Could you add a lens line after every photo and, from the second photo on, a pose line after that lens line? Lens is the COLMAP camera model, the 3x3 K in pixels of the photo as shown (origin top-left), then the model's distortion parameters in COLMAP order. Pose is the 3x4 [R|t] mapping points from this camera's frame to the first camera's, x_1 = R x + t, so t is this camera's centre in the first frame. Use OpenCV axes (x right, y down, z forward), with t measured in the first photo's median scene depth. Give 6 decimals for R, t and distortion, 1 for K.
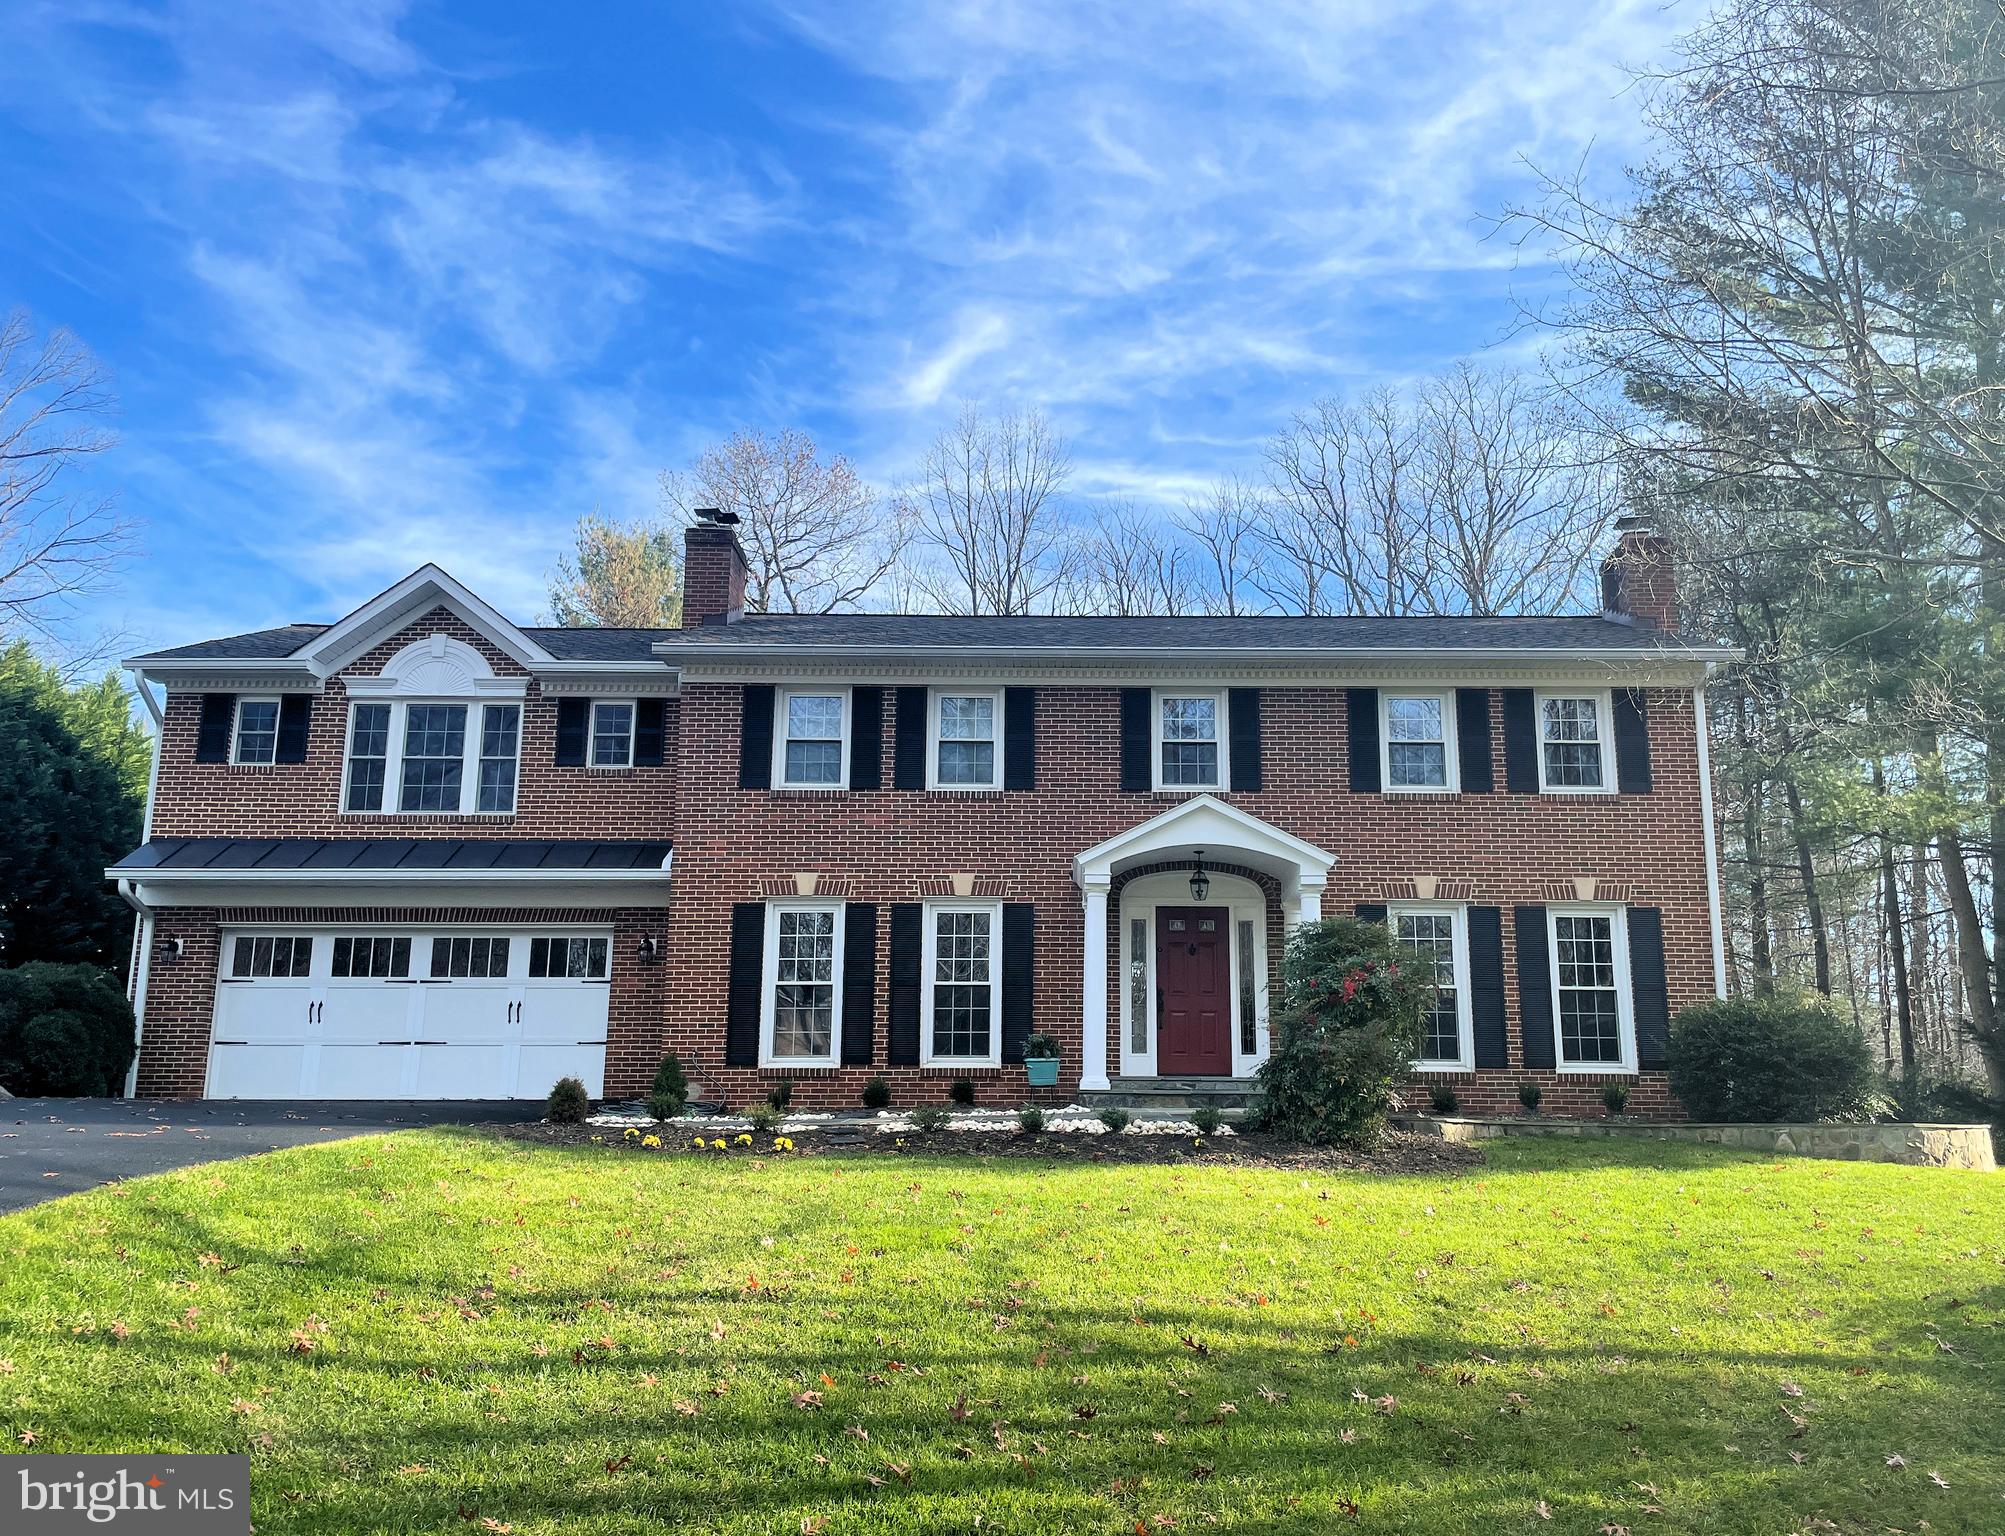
lens RADIAL K [[1587.8, 0, 1069.8], [0, 1587.8, 760.0], [0, 0, 1]] dist [0.086968, -0.121421]
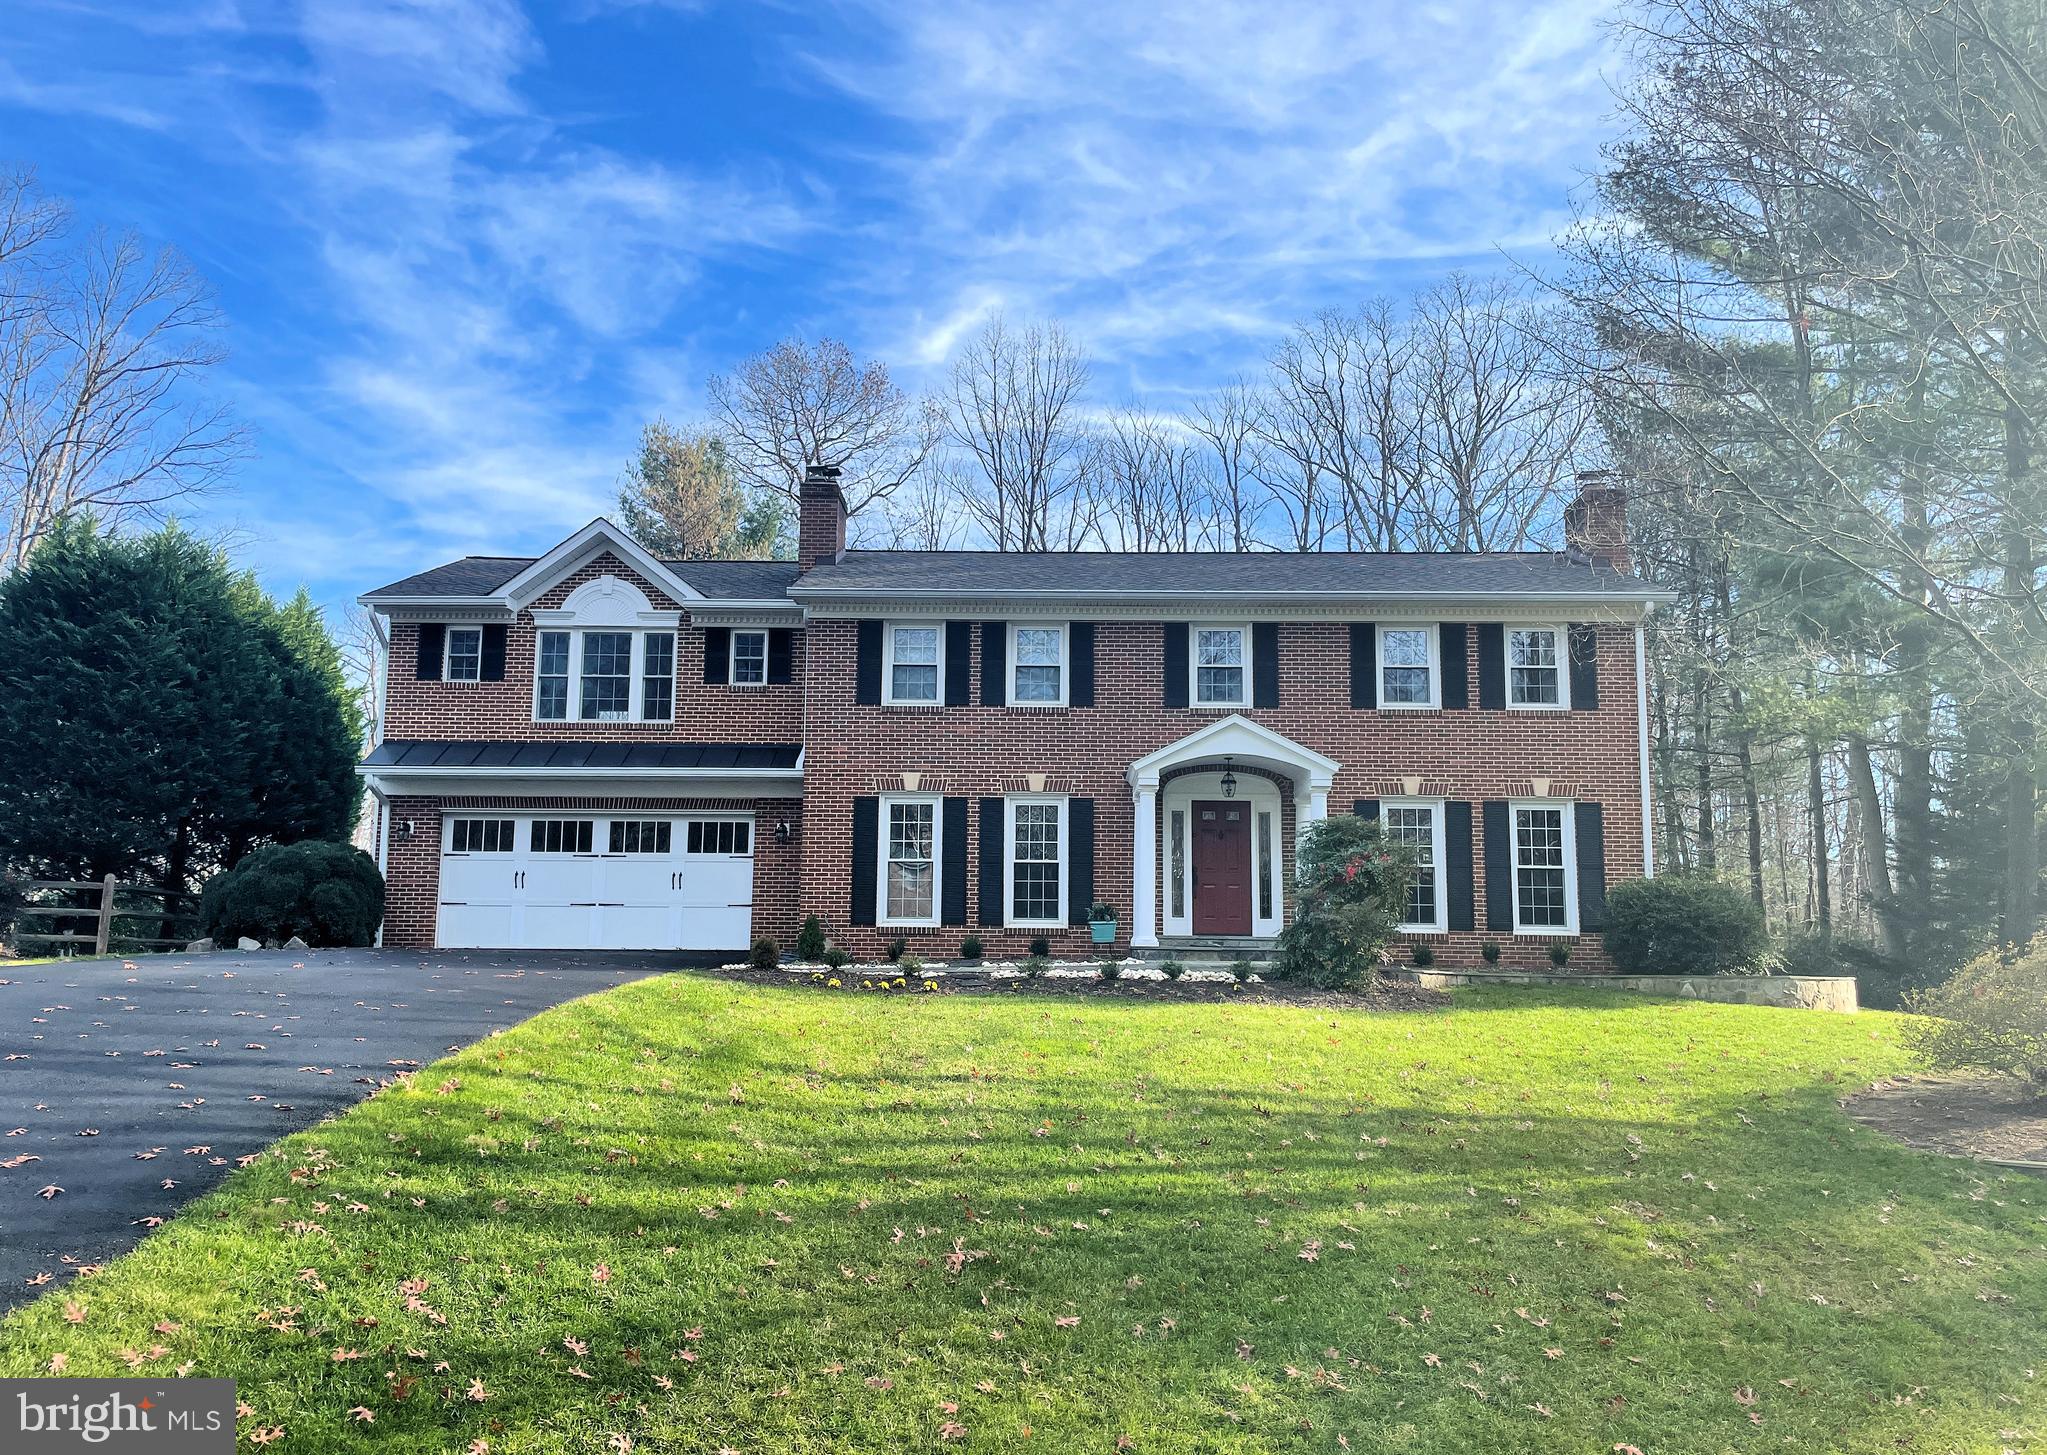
lens RADIAL K [[1594.3, 0, 1023.5], [0, 1594.3, 727.5], [0, 0, 1]] dist [0.090197, -0.160669]
pose [[0.999832, 0.003231, -0.018039, -0.054718], [-0.001895, 0.997284, 0.073629, -0.055816], [0.018228, -0.073582, 0.997123, -0.238464]]
